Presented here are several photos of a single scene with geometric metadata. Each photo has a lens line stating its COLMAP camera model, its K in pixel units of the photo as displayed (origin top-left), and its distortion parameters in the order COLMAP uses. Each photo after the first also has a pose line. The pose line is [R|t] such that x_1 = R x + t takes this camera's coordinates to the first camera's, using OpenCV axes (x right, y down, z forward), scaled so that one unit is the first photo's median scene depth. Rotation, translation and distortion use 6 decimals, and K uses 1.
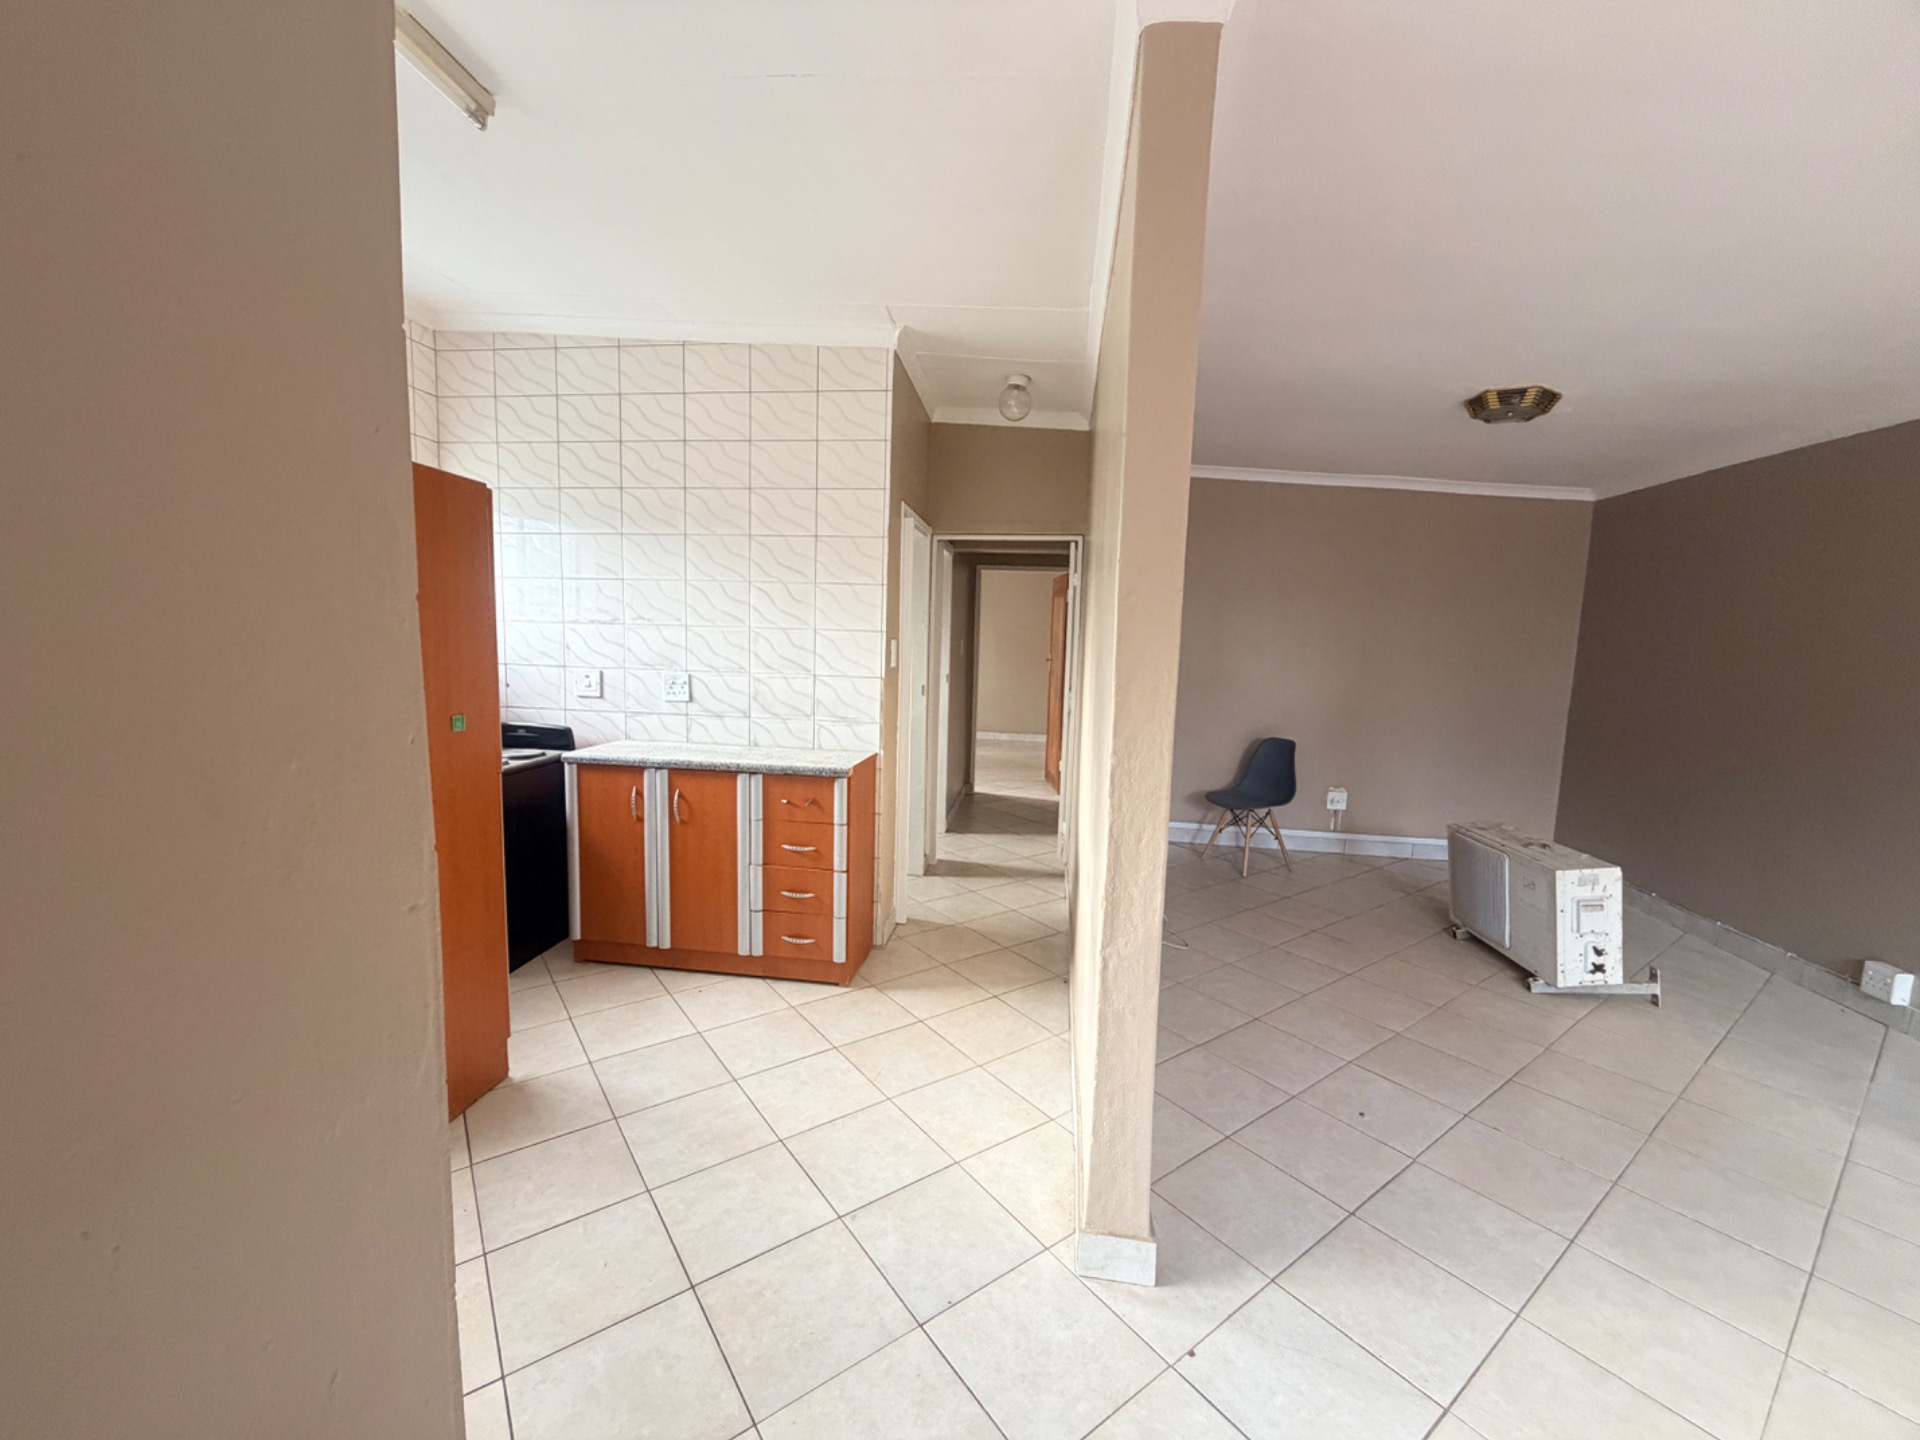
lens RADIAL K [[763.3, 0, 955.3], [0, 763.3, 719.1], [0, 0, 1]] dist [-0.001444, 0.000005]
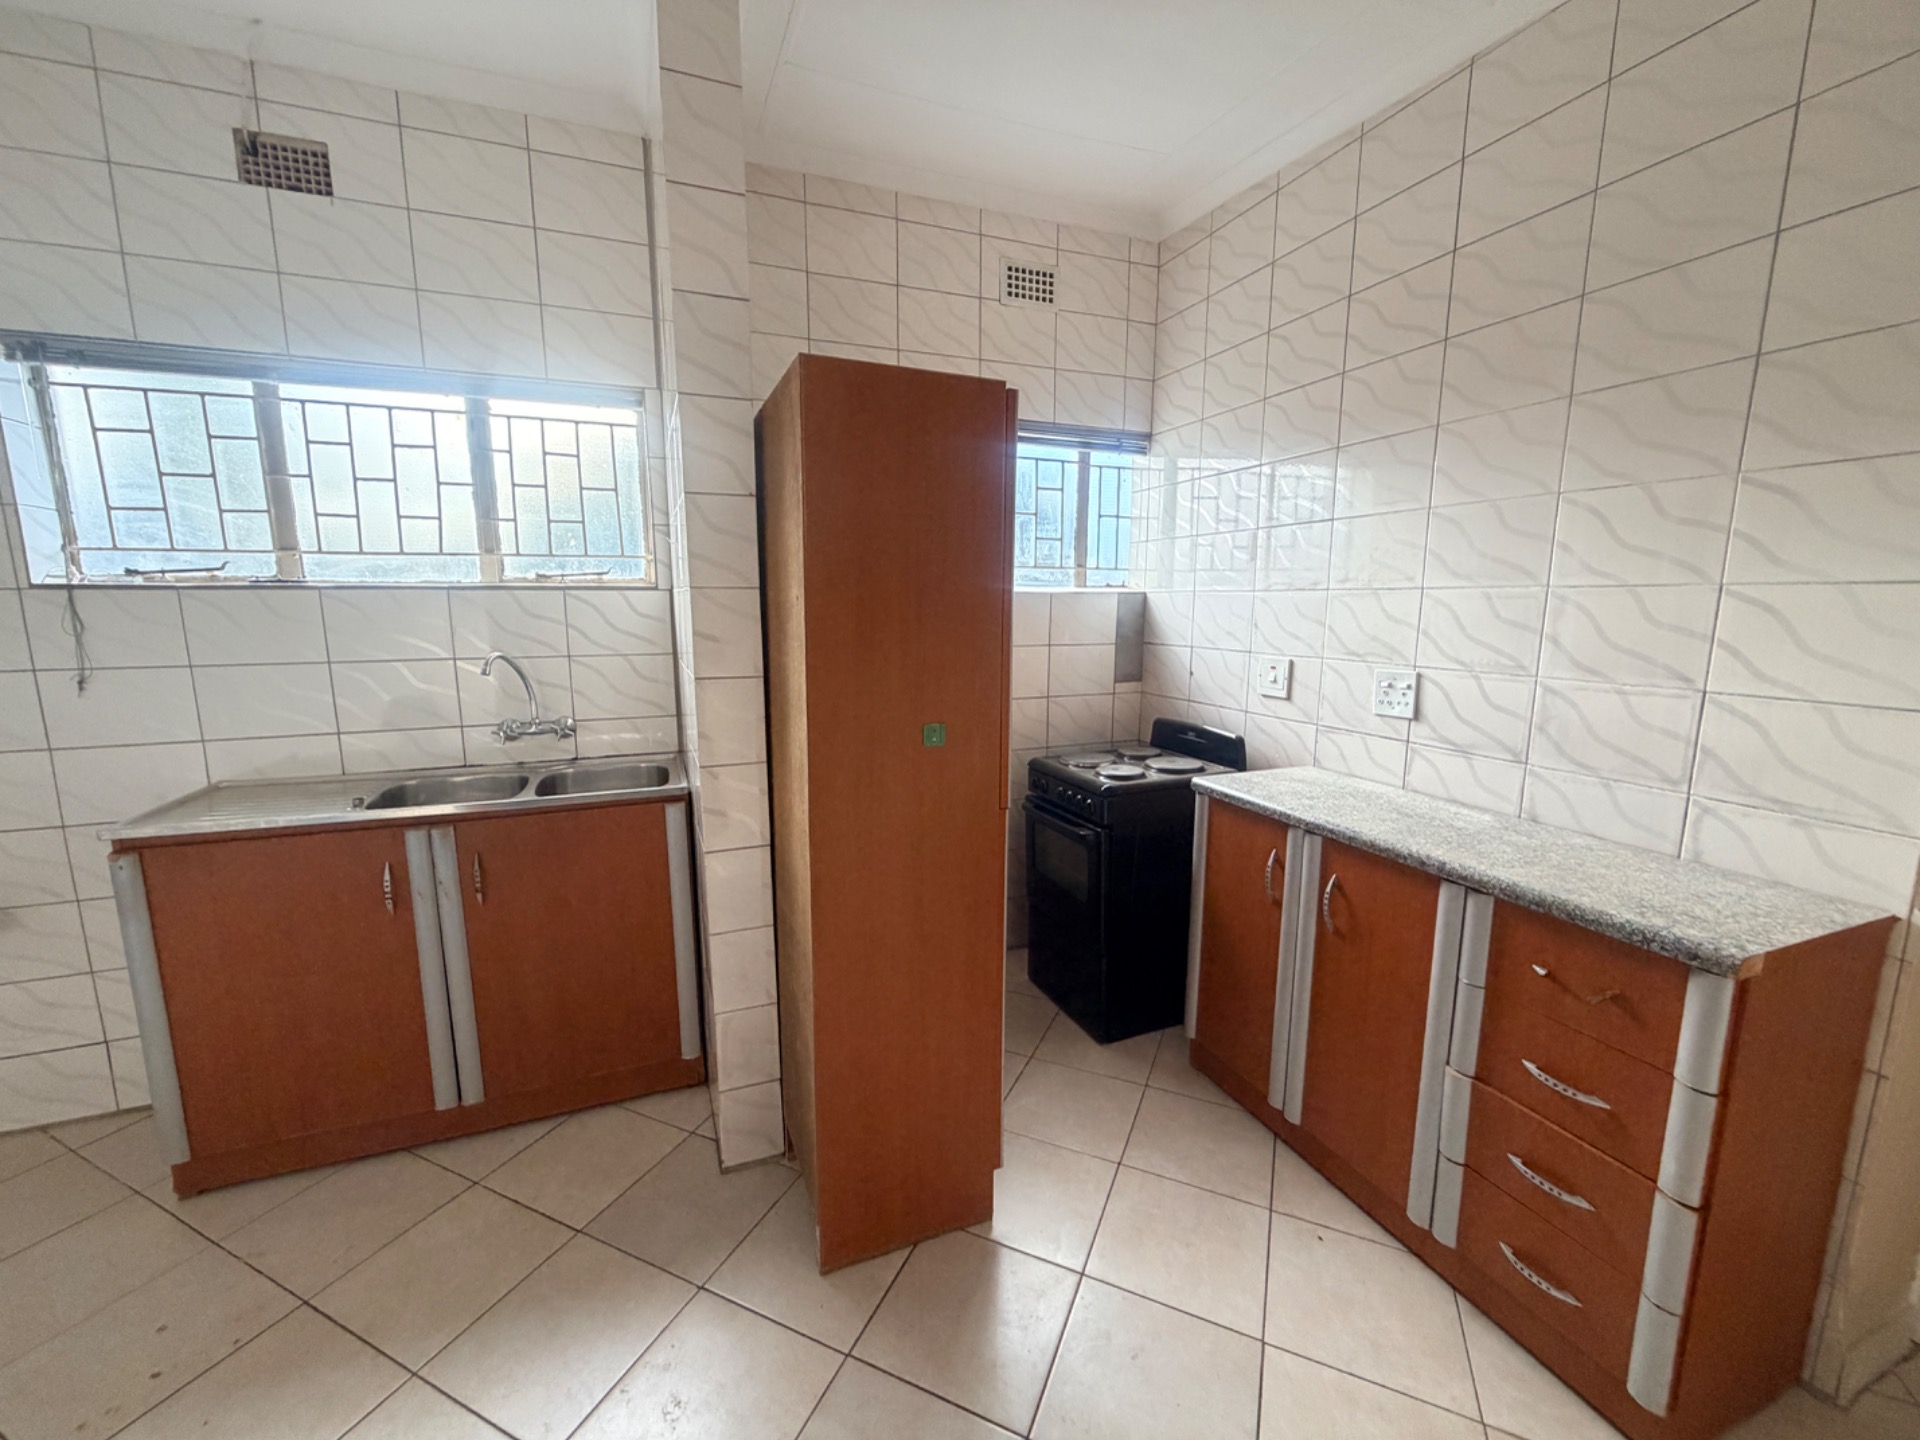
lens RADIAL K [[763.3, 0, 955.6], [0, 763.3, 718.7], [0, 0, 1]] dist [-0.001444, 0.000005]
pose [[0.489098, 0.107120, -0.865626, -0.018946], [-0.079491, 0.993774, 0.078064, -0.046144], [0.868599, 0.030629, 0.494568, 0.460931]]
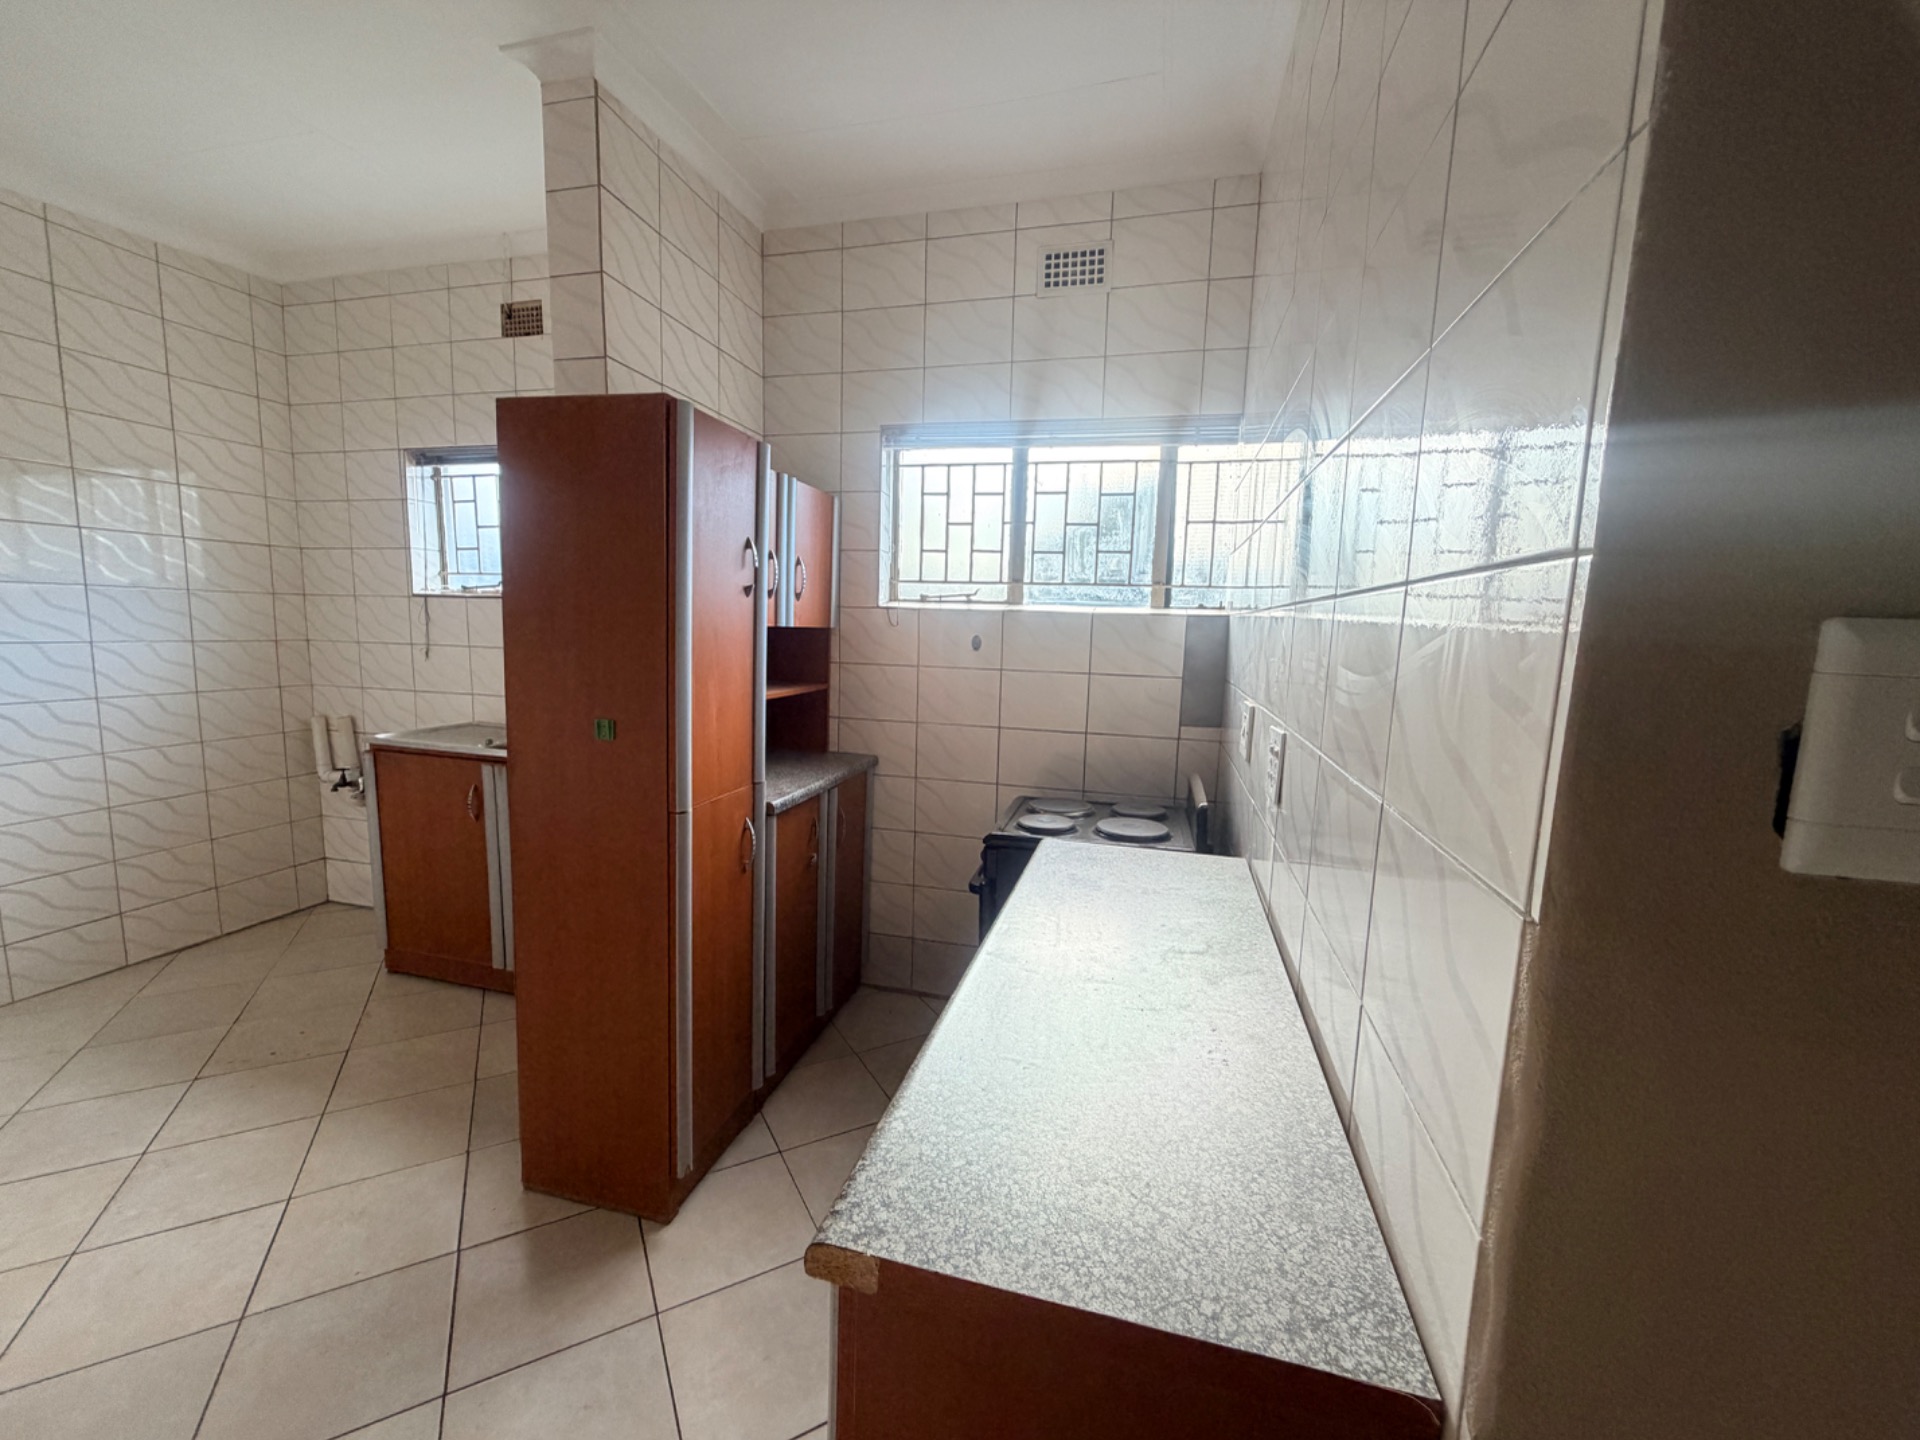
lens RADIAL K [[763.3, 0, 950.0], [0, 763.3, 718.1], [0, 0, 1]] dist [-0.001444, 0.000005]
pose [[-0.121808, 0.092383, -0.988245, 0.036550], [-0.136814, 0.984592, 0.108905, -0.090322], [0.983079, 0.148472, -0.107292, 0.937391]]
